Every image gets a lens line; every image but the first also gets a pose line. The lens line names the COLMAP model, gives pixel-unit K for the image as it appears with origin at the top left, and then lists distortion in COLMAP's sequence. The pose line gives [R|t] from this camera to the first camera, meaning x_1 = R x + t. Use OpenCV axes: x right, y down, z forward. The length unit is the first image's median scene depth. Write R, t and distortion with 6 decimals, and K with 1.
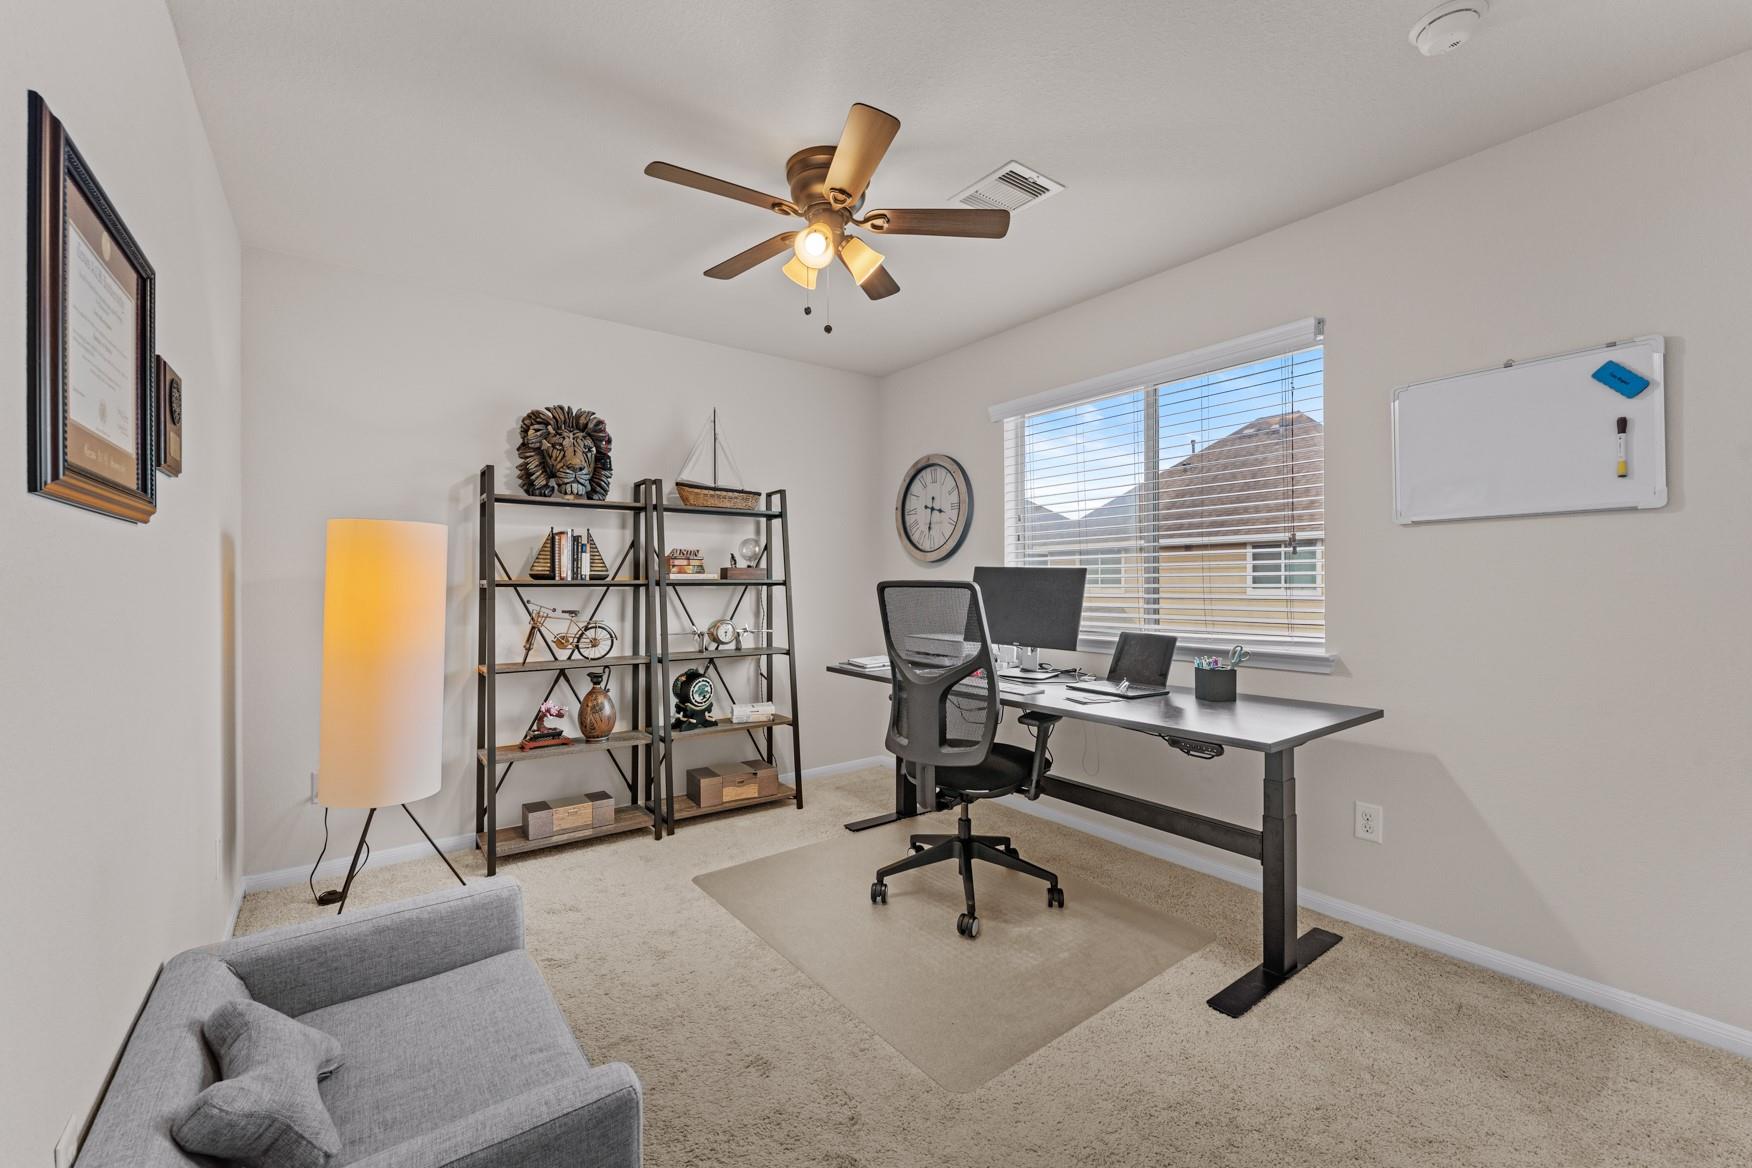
lens RADIAL K [[711.3, 0, 873.3], [0, 711.3, 585.7], [0, 0, 1]] dist [-0.002164, -0.000109]
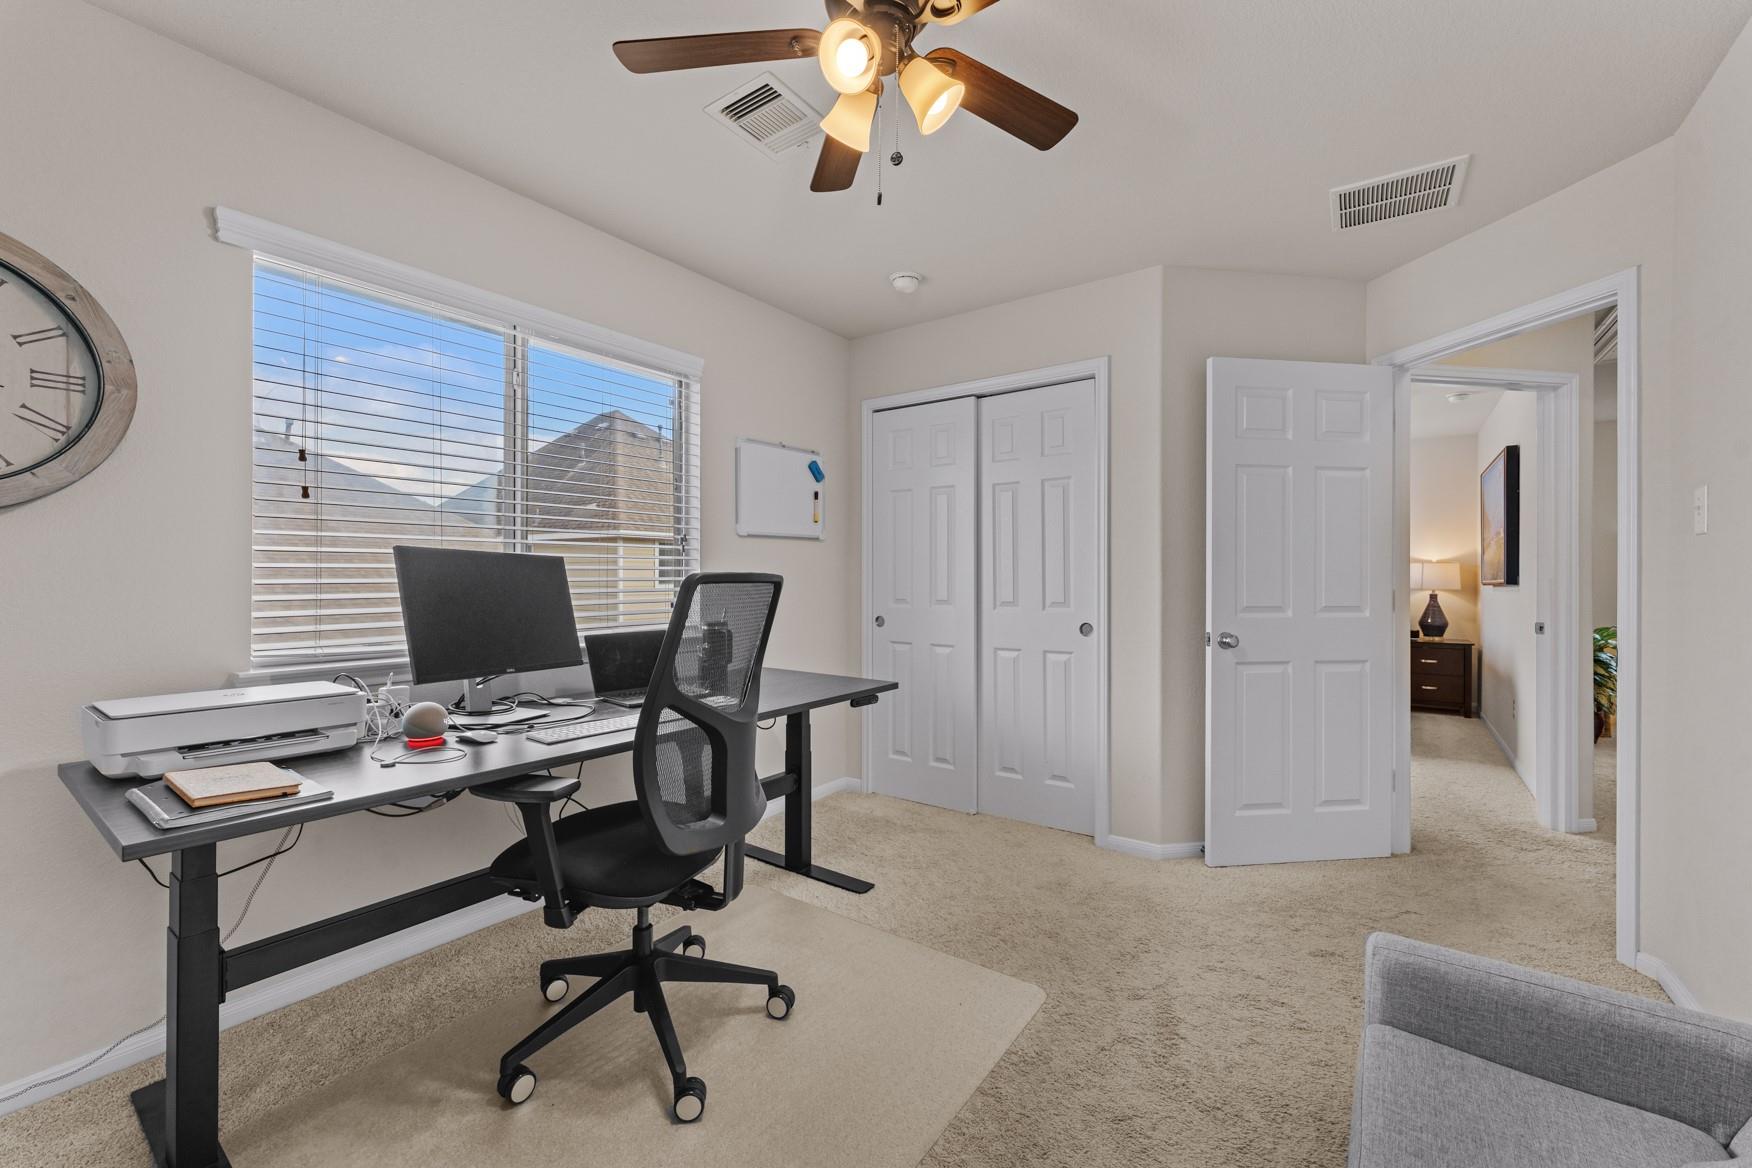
lens RADIAL K [[711.3, 0, 873.3], [0, 711.3, 585.7], [0, 0, 1]] dist [-0.002164, -0.000109]
pose [[-0.303322, -0.007443, 0.952859, -0.599424], [0.006406, 0.999931, 0.009850, 0.001801], [-0.952867, 0.009092, -0.303253, 1.021107]]
